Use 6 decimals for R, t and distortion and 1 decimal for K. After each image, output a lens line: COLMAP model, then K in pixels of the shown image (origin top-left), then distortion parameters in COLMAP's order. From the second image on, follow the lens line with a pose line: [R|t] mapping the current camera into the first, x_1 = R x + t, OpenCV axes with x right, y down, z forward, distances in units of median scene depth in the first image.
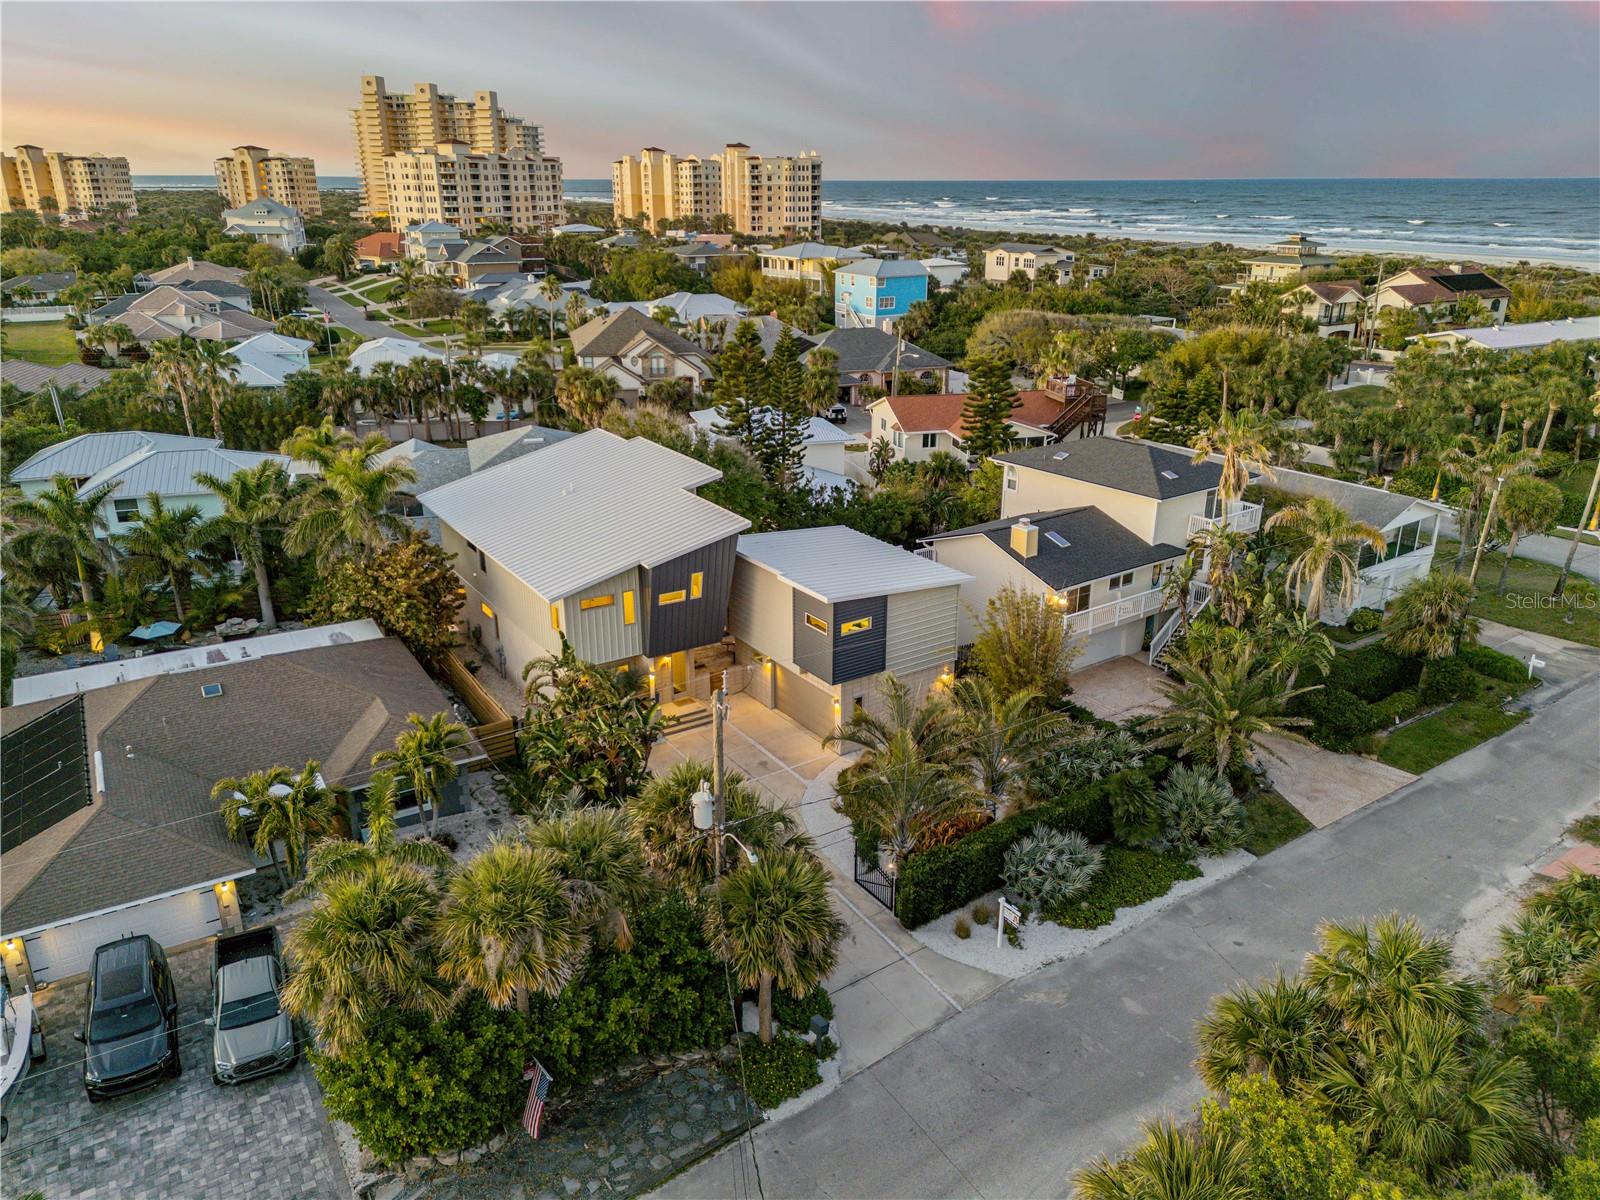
lens RADIAL K [[1144.1, 0, 804.4], [0, 1144.1, 605.7], [0, 0, 1]] dist [0.067392, -0.066449]
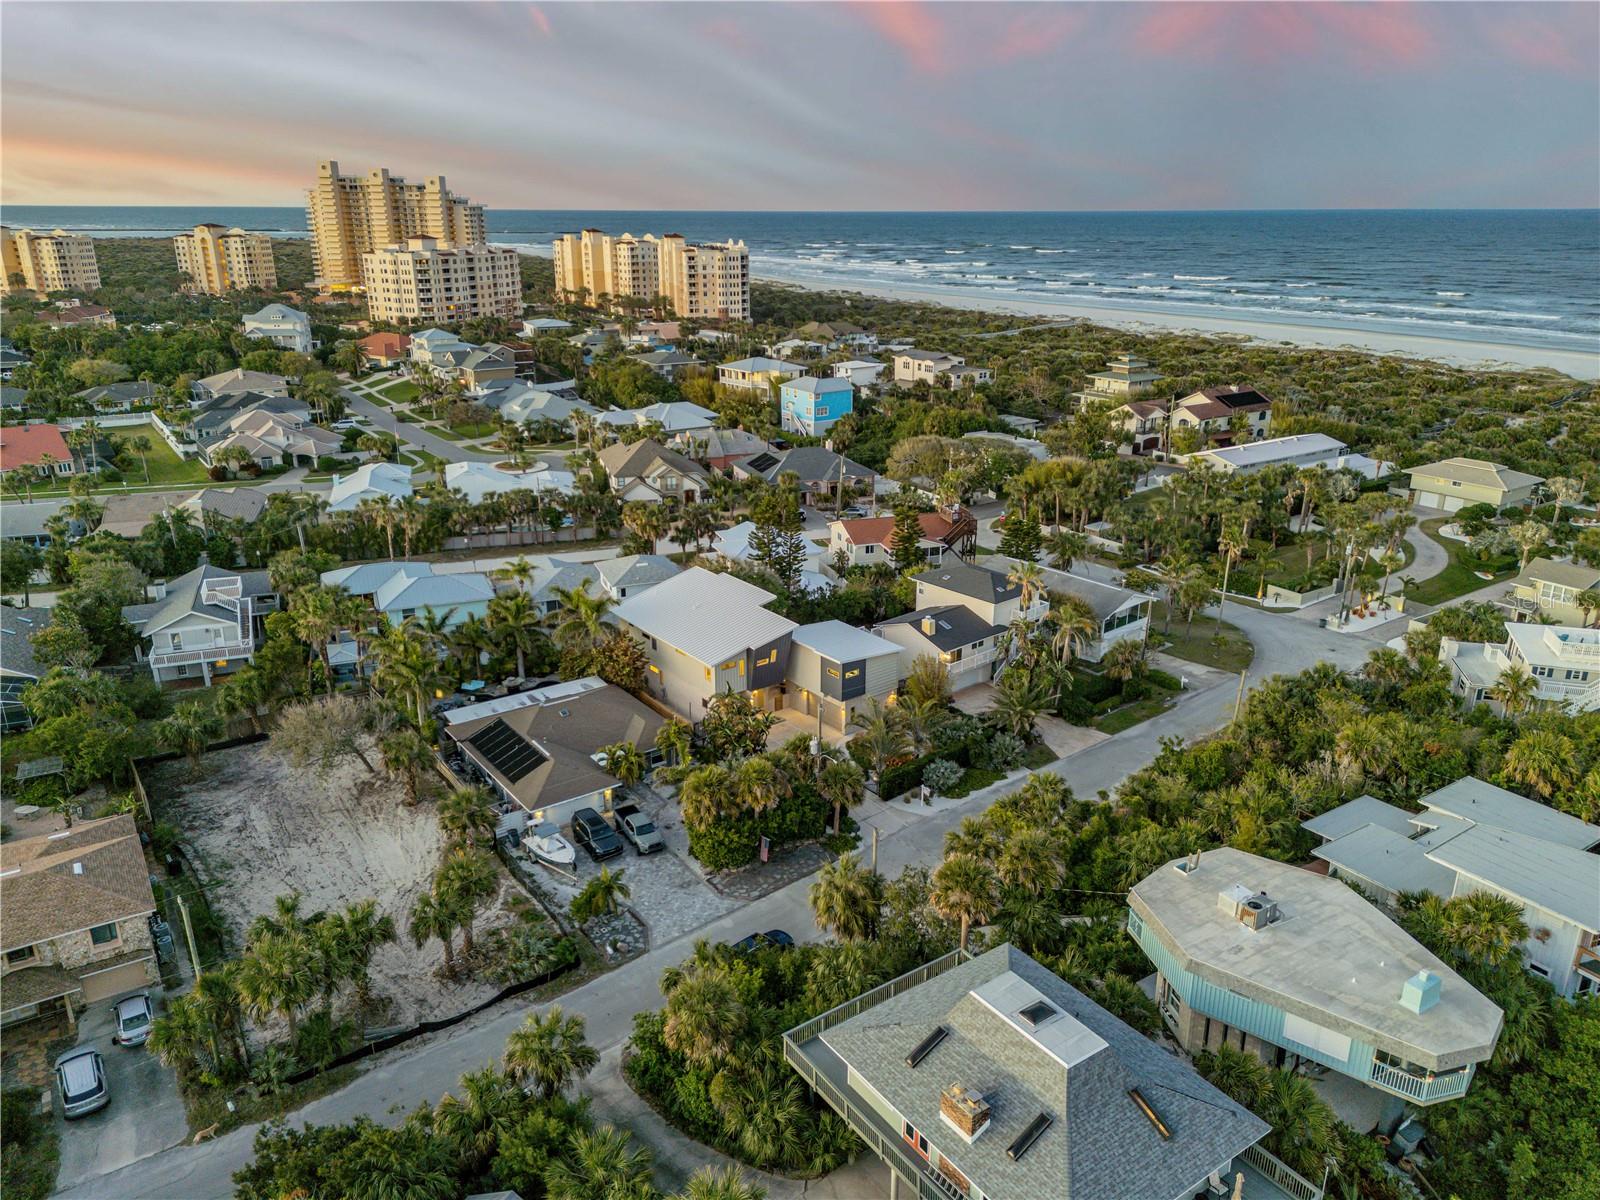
lens RADIAL K [[1133.4, 0, 803.8], [0, 1133.4, 600.4], [0, 0, 1]] dist [0.080309, -0.080393]
pose [[0.996977, -0.025643, 0.073338, -0.059091], [0.027544, 0.999307, -0.025023, -0.020710], [-0.072646, 0.026968, 0.996993, -0.334922]]
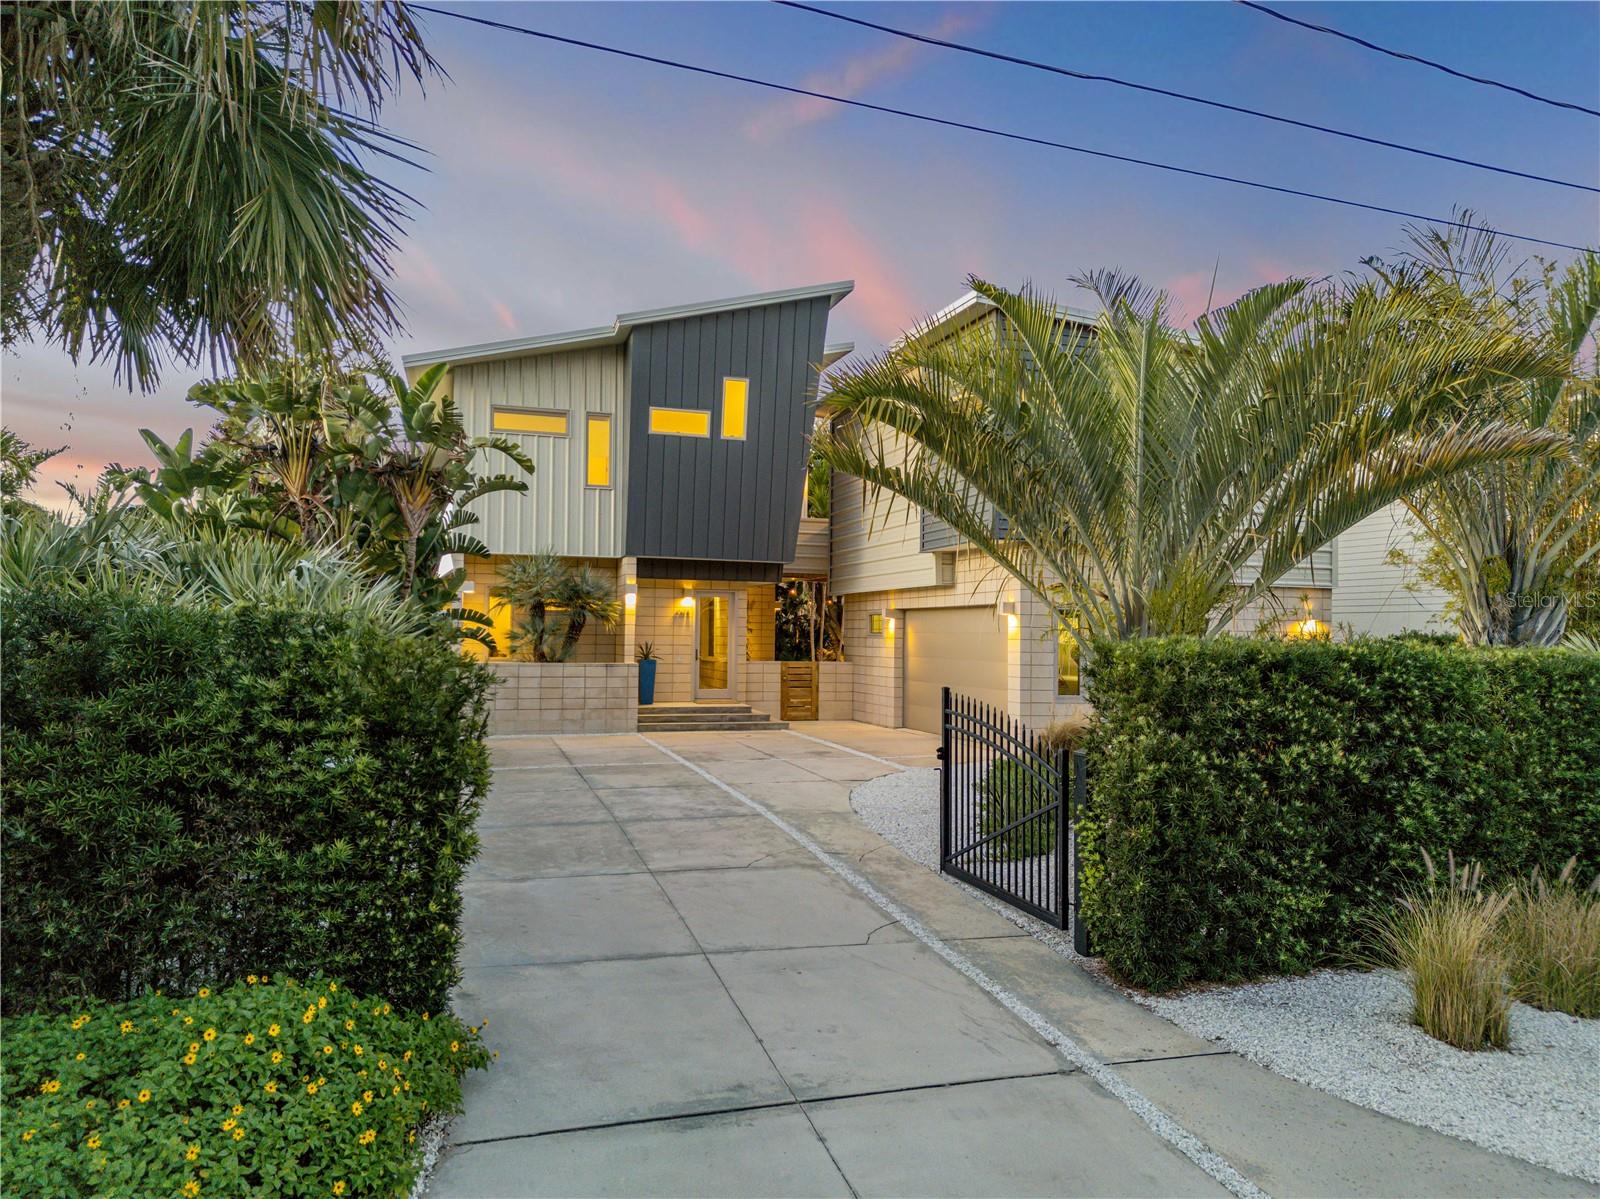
lens RADIAL K [[1133.4, 0, 803.8], [0, 1133.4, 599.9], [0, 0, 1]] dist [0.080309, -0.080393]
pose [[0.958764, 0.002891, -0.284189, 0.022190], [-0.111150, 0.924119, -0.365582, 0.072230], [0.261567, 0.382094, 0.886333, 0.192097]]
